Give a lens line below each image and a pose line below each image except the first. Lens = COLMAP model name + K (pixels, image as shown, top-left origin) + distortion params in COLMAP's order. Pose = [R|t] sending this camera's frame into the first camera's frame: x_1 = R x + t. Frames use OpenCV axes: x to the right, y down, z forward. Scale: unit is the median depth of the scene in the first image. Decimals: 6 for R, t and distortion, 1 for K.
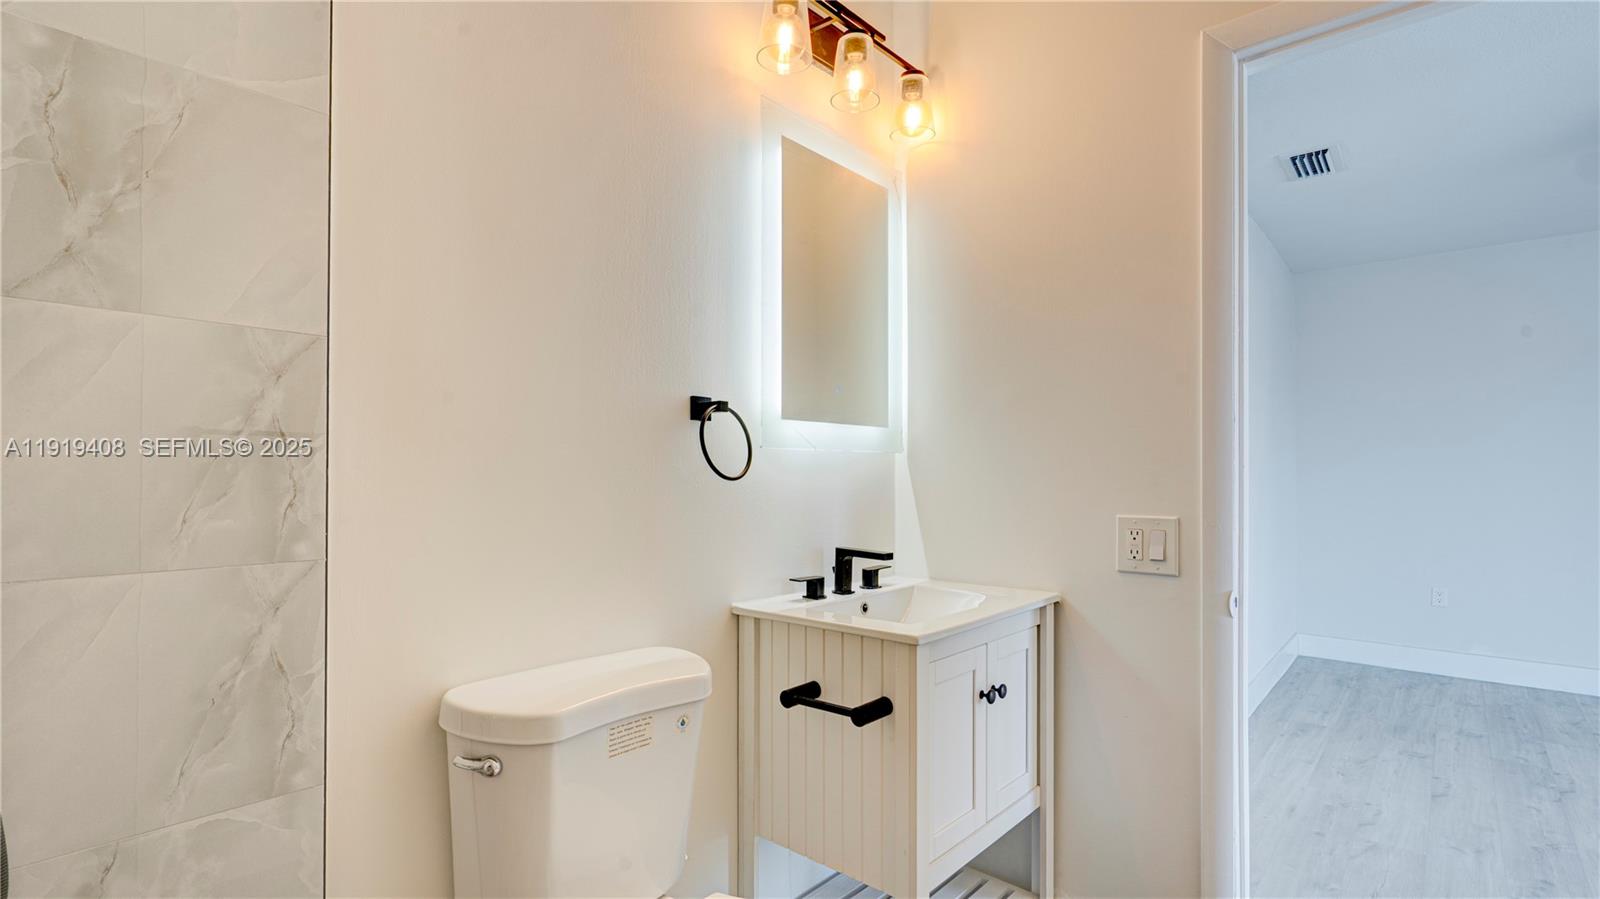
lens RADIAL K [[732.6, 0, 800.0], [0, 732.6, 449.5], [0, 0, 1]] dist [0.000101, 0.000023]
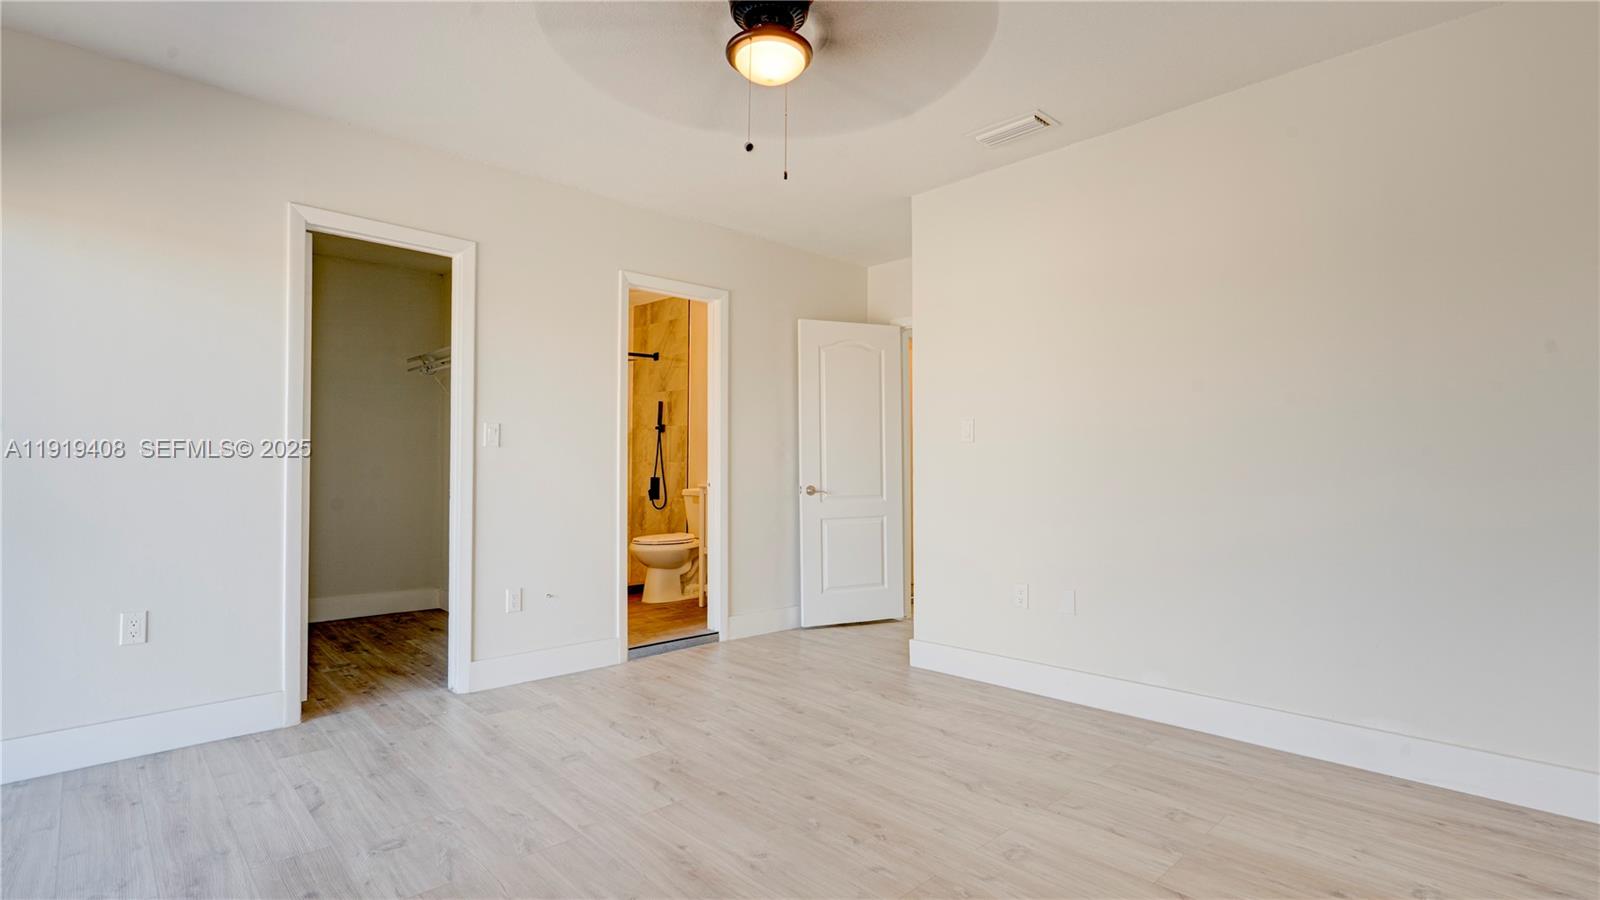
lens RADIAL K [[744.9, 0, 802.2], [0, 744.9, 438.4], [0, 0, 1]] dist [0.000454, 0.000195]
pose [[-0.089695, -0.048684, -0.994779, 1.852758], [0.024450, 0.998396, -0.051065, 0.100678], [0.995669, -0.028903, -0.088361, 0.856601]]
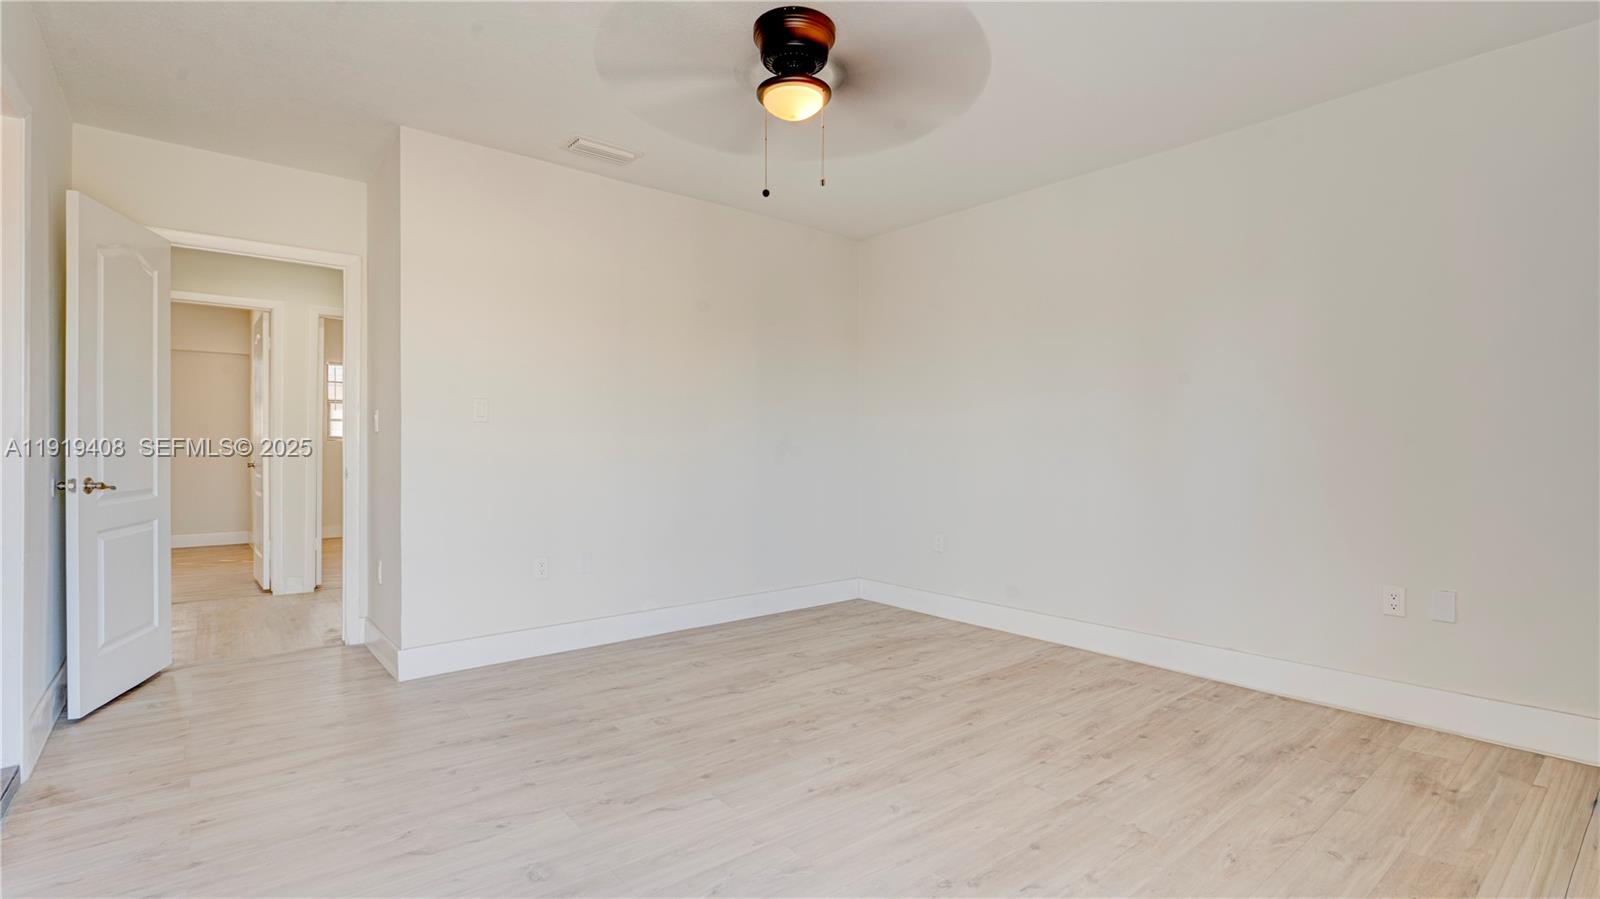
lens RADIAL K [[732.6, 0, 800.0], [0, 732.6, 449.5], [0, 0, 1]] dist [0.000101, 0.000023]
pose [[0.984646, -0.004471, -0.174506, 1.279758], [0.008510, 0.999713, 0.022408, 0.070911], [0.174356, -0.023549, 0.984401, -0.067862]]
